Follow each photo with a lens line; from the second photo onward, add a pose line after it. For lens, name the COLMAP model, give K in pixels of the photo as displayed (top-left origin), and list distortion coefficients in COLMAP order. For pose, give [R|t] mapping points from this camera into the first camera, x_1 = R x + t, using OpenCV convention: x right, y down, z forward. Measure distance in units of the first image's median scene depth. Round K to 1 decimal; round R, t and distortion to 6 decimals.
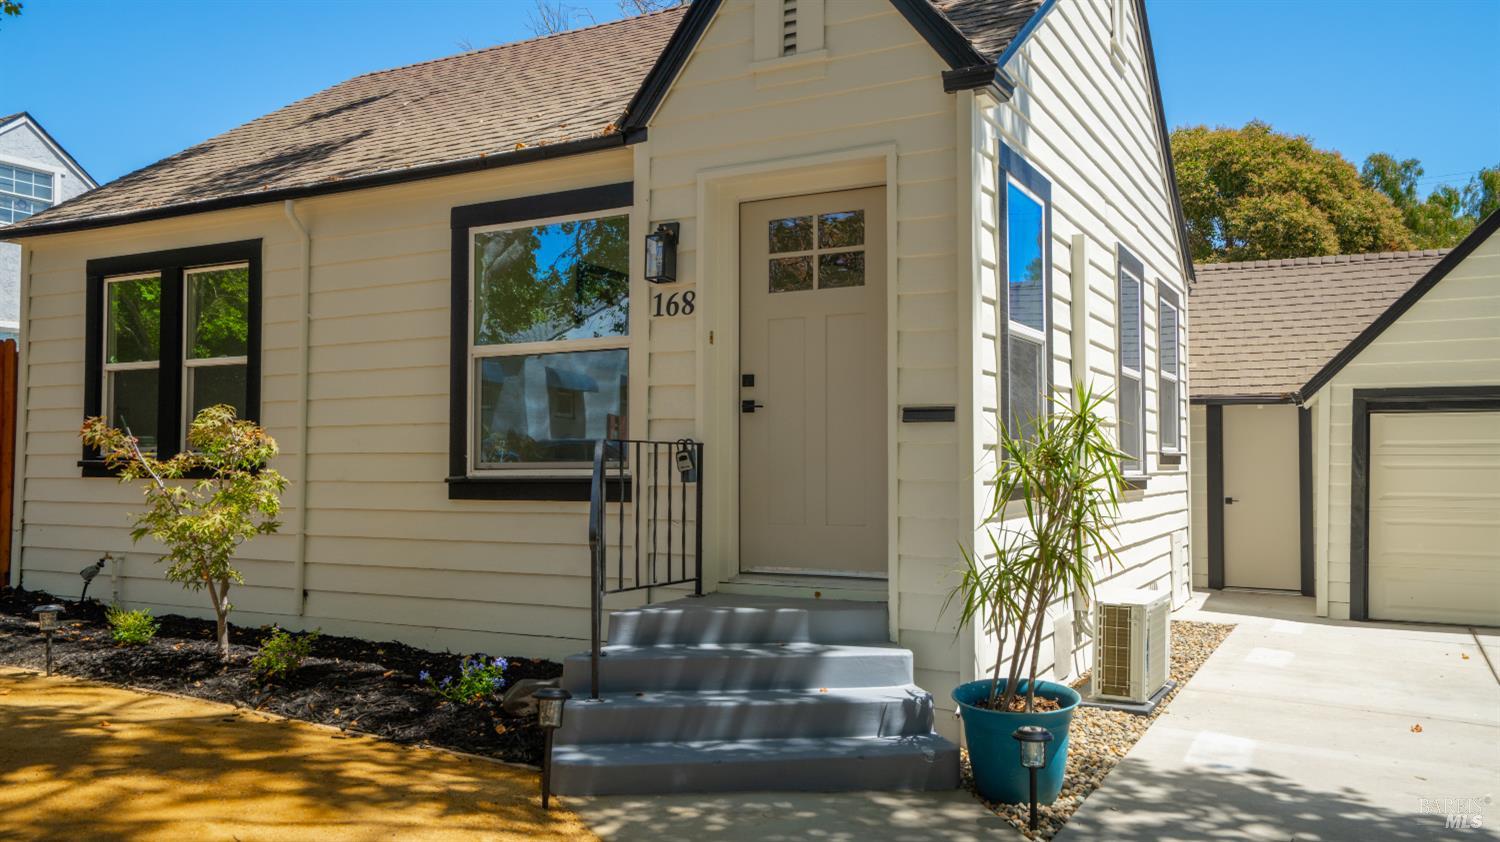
lens RADIAL K [[1165.3, 0, 750.5], [0, 1165.3, 421.1], [0, 0, 1]] dist [0.016925, 0.011648]
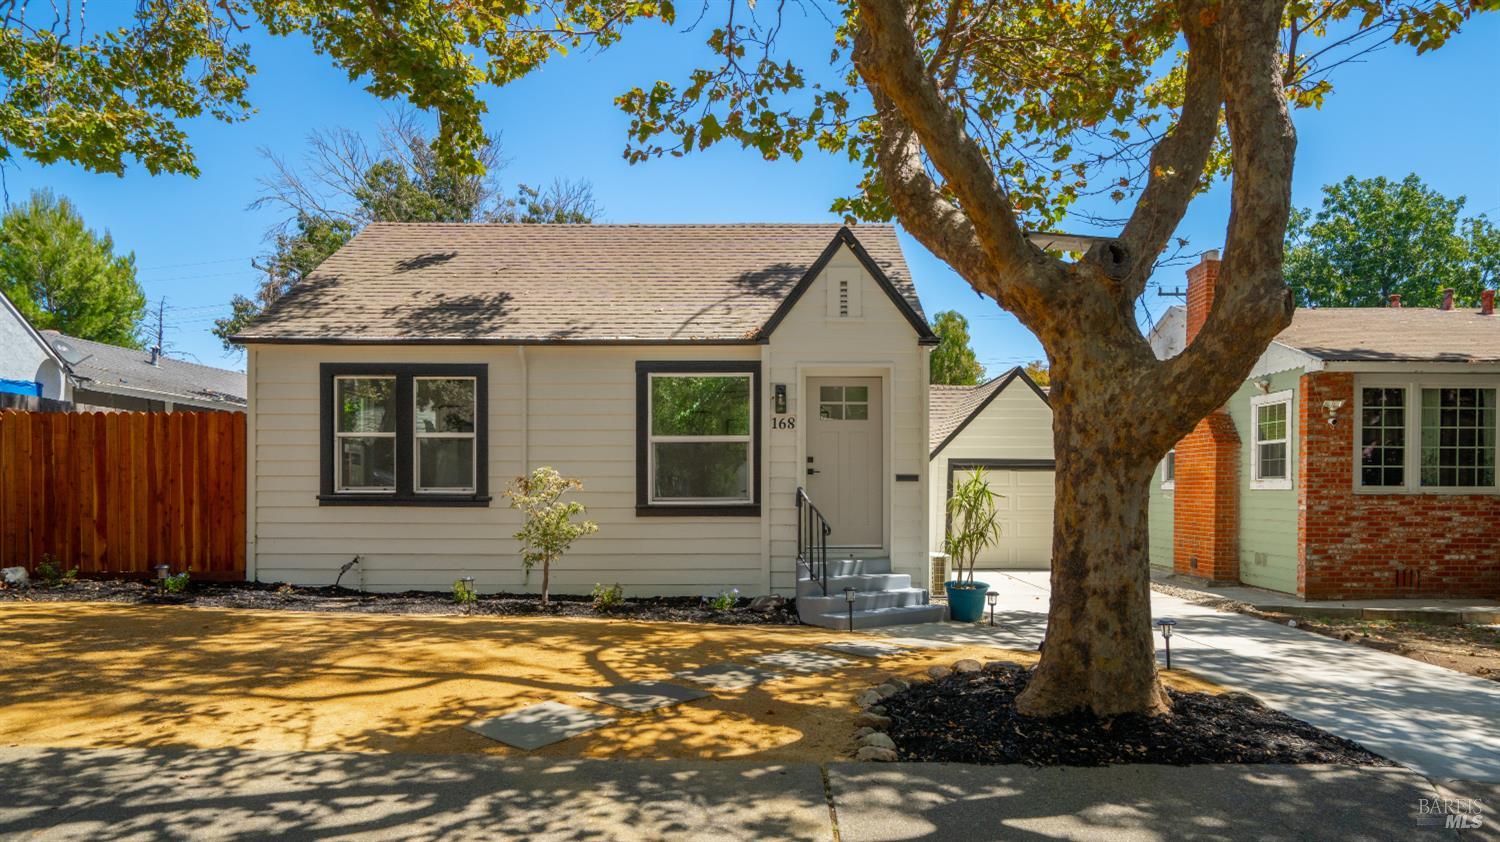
lens RADIAL K [[873.8, 0, 806.4], [0, 873.8, 502.7], [0, 0, 1]] dist [-0.019847, 0.015399]
pose [[0.869708, -0.008123, 0.493499, -0.719818], [-0.019447, 0.998524, 0.050708, -0.032753], [-0.493183, -0.053698, 0.868267, -0.365450]]
